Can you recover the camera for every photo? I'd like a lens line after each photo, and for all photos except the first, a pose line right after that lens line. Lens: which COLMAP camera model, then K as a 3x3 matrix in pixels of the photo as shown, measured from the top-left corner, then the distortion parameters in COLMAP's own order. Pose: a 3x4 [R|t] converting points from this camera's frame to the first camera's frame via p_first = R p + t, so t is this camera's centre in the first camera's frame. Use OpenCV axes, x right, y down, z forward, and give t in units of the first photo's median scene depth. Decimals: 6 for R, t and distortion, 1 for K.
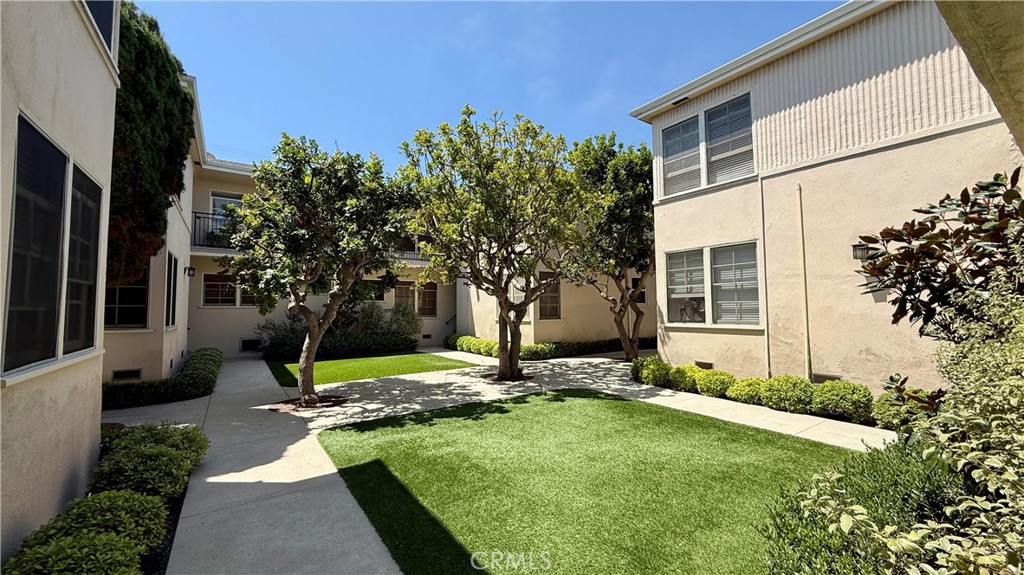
lens RADIAL K [[409.5, 0, 512.0], [0, 409.5, 287.5], [0, 0, 1]] dist [-0.001815, -0.000429]
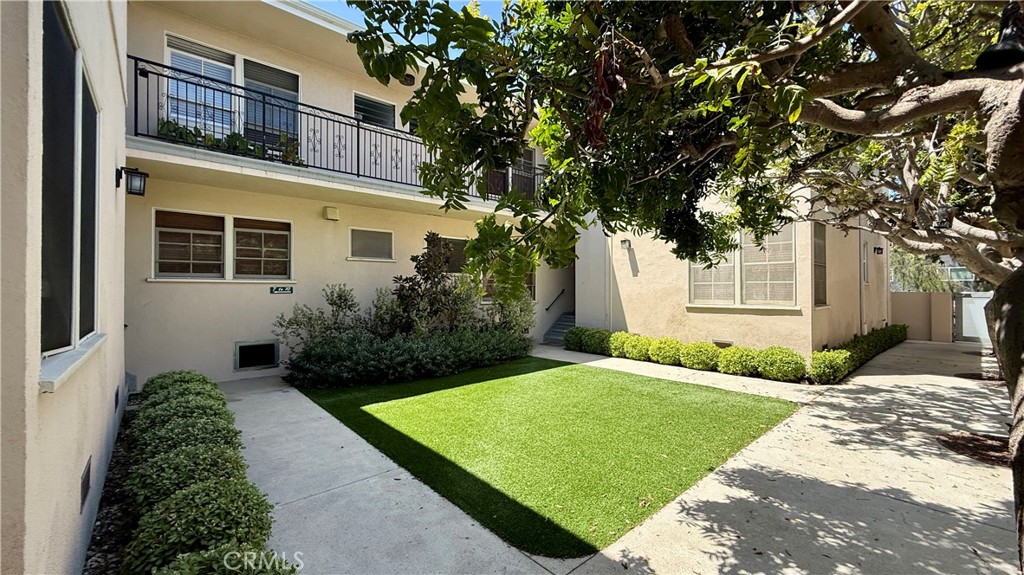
lens RADIAL K [[409.5, 0, 512.0], [0, 409.5, 287.5], [0, 0, 1]] dist [-0.001815, -0.000429]
pose [[0.993372, 0.005861, 0.114794, -0.396451], [-0.010902, 0.999001, 0.043327, 0.031407], [-0.114425, -0.044291, 0.992444, 0.478290]]
